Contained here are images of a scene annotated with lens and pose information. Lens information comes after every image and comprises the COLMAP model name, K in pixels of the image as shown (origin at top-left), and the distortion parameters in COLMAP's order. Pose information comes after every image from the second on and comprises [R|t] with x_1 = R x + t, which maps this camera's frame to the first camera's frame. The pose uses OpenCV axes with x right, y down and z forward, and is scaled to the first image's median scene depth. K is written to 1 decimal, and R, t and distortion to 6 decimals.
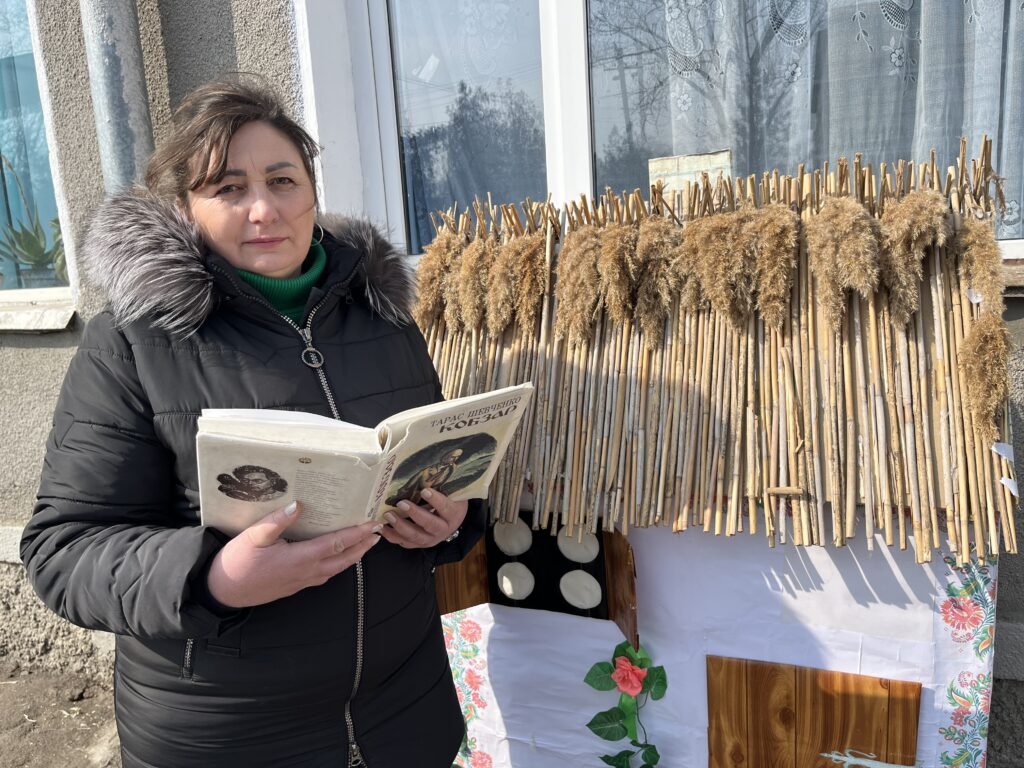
lens RADIAL K [[761.9, 0, 512.0], [0, 761.9, 384.0], [0, 0, 1]] dist [0.079490, -0.114342]
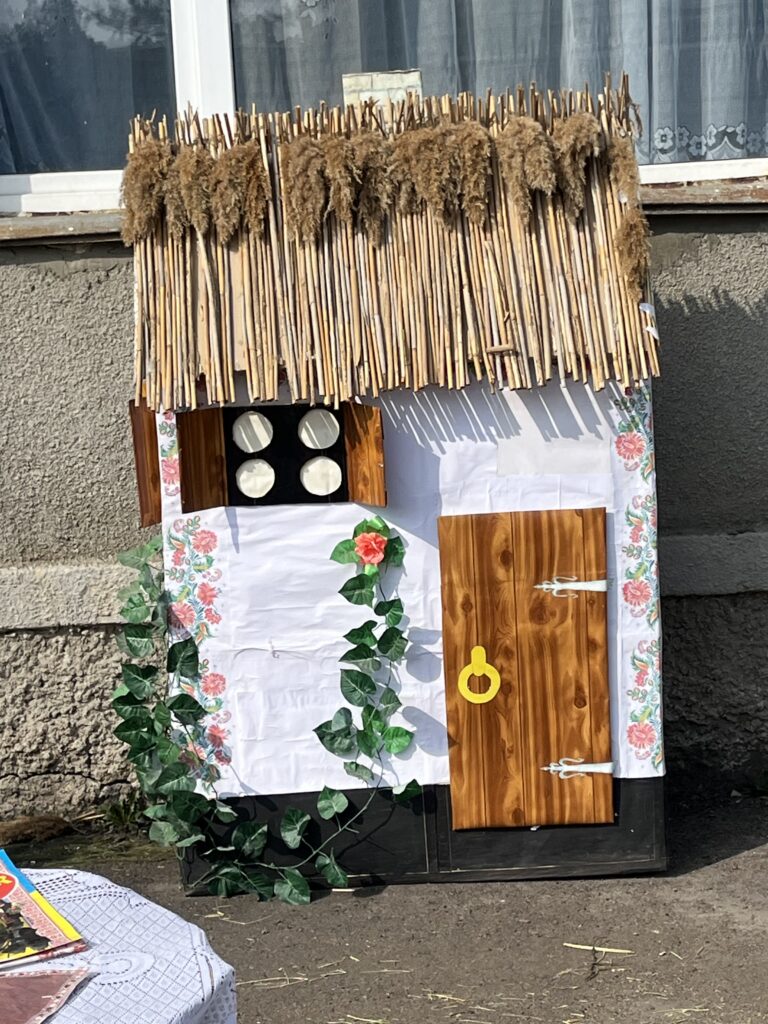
lens RADIAL K [[2135.4, 0, 384.0], [0, 2135.4, 512.0], [0, 0, 1]] dist [0.131889, 0.078615]
pose [[0.922835, -0.041526, 0.382952, -1.079366], [0.062150, 0.997198, -0.041635, 0.498771], [-0.380150, 0.062223, 0.922830, -1.971243]]
